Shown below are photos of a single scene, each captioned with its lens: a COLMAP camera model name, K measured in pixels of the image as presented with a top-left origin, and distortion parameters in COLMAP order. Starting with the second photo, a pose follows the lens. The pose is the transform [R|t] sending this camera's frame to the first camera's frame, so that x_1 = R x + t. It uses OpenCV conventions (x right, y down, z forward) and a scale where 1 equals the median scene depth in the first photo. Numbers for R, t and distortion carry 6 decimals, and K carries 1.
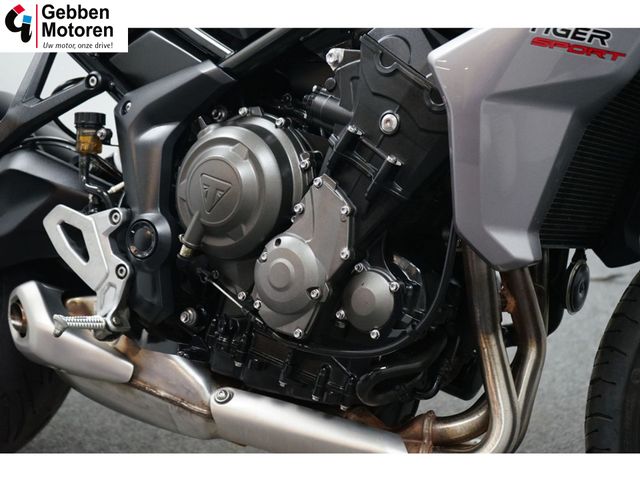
lens RADIAL K [[1182.9, 0, 320.0], [0, 1182.9, 240.0], [0, 0, 1]] dist [-0.056803, -0.135629]
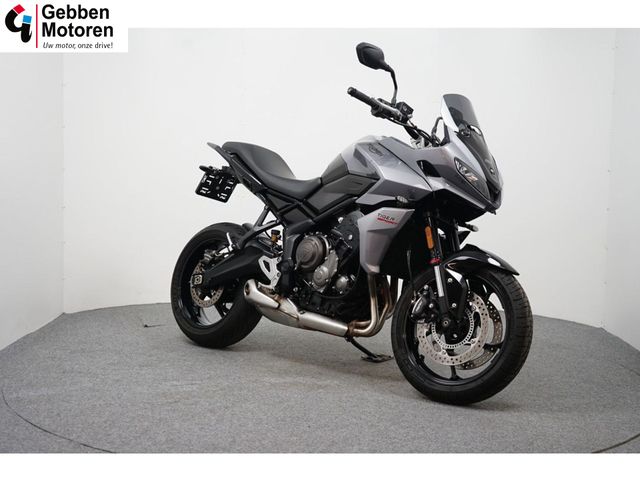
lens RADIAL K [[932.0, 0, 320.0], [0, 932.0, 240.0], [0, 0, 1]] dist [-0.000033, 0.009746]
pose [[0.981283, 0.096452, -0.166676, 0.406662], [-0.120506, 0.982675, -0.140813, 0.301691], [0.150207, 0.158263, 0.975905, -1.710016]]
